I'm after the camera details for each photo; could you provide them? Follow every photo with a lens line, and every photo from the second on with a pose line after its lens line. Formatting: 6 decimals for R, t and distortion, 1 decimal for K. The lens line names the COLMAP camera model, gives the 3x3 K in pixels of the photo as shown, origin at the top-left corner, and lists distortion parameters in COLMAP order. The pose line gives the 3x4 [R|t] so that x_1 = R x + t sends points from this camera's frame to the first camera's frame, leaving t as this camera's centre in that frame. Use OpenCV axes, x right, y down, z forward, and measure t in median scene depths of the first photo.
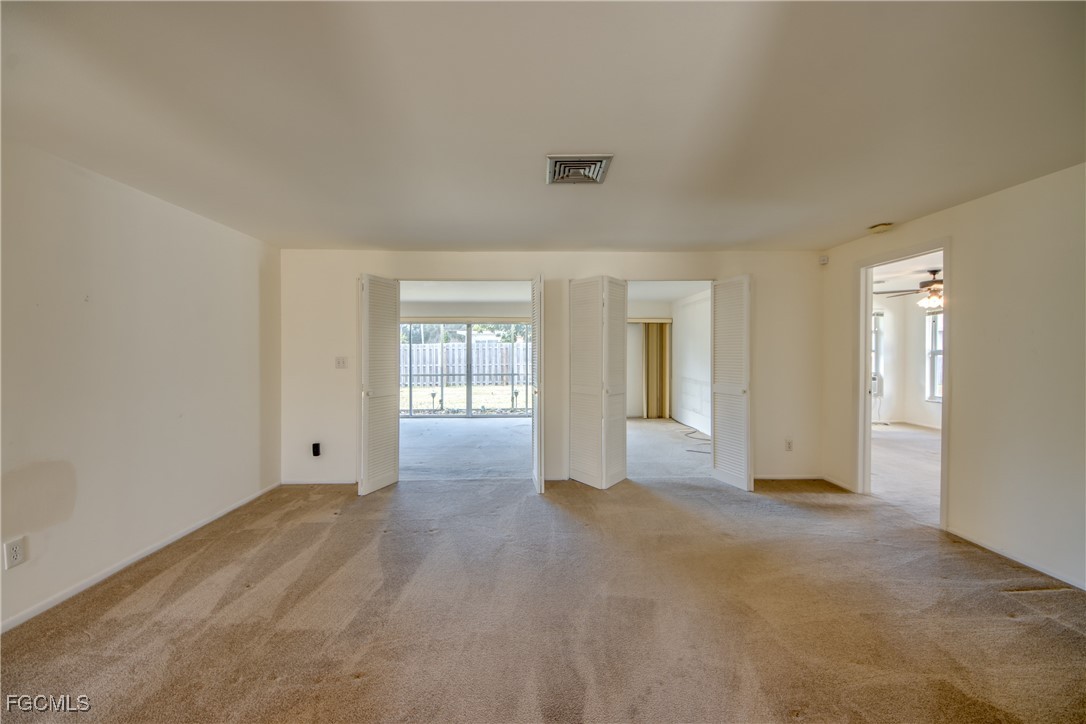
lens RADIAL K [[422.9, 0, 541.4], [0, 422.9, 355.8], [0, 0, 1]] dist [0.024843, -0.017018]
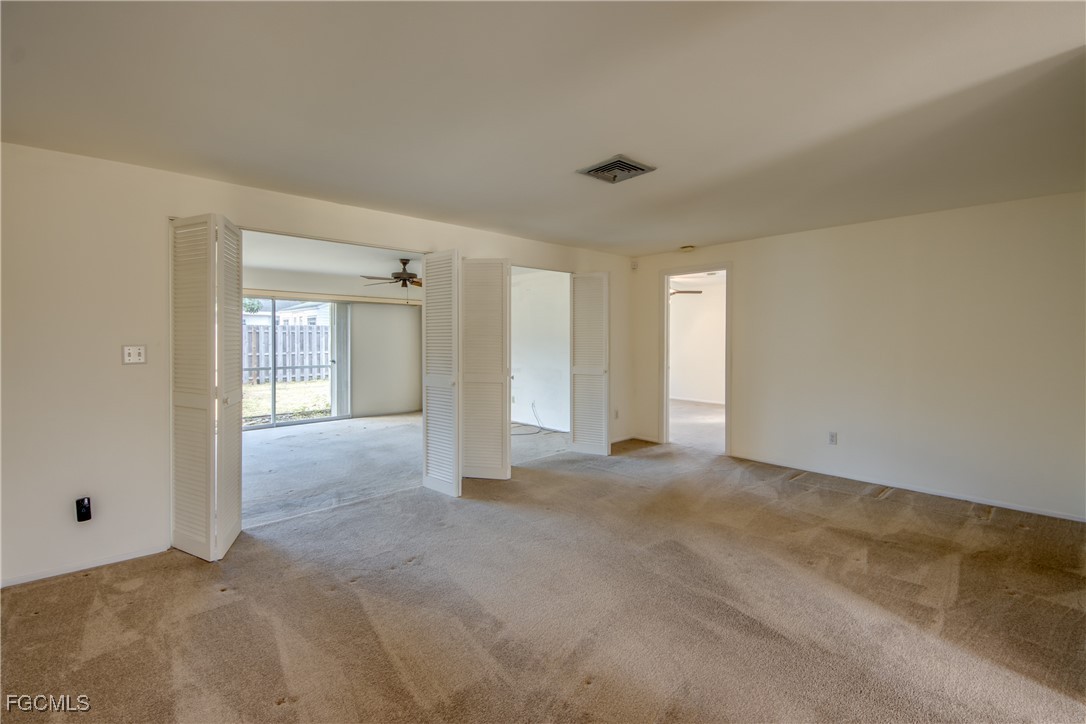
lens RADIAL K [[480.1, 0, 553.3], [0, 480.1, 339.3], [0, 0, 1]] dist [0.024668, -0.021891]
pose [[0.740895, 0.000011, 0.671621, -0.482315], [0.005481, 0.999967, -0.006062, 0.002866], [-0.671598, 0.008172, 0.740870, 0.106152]]
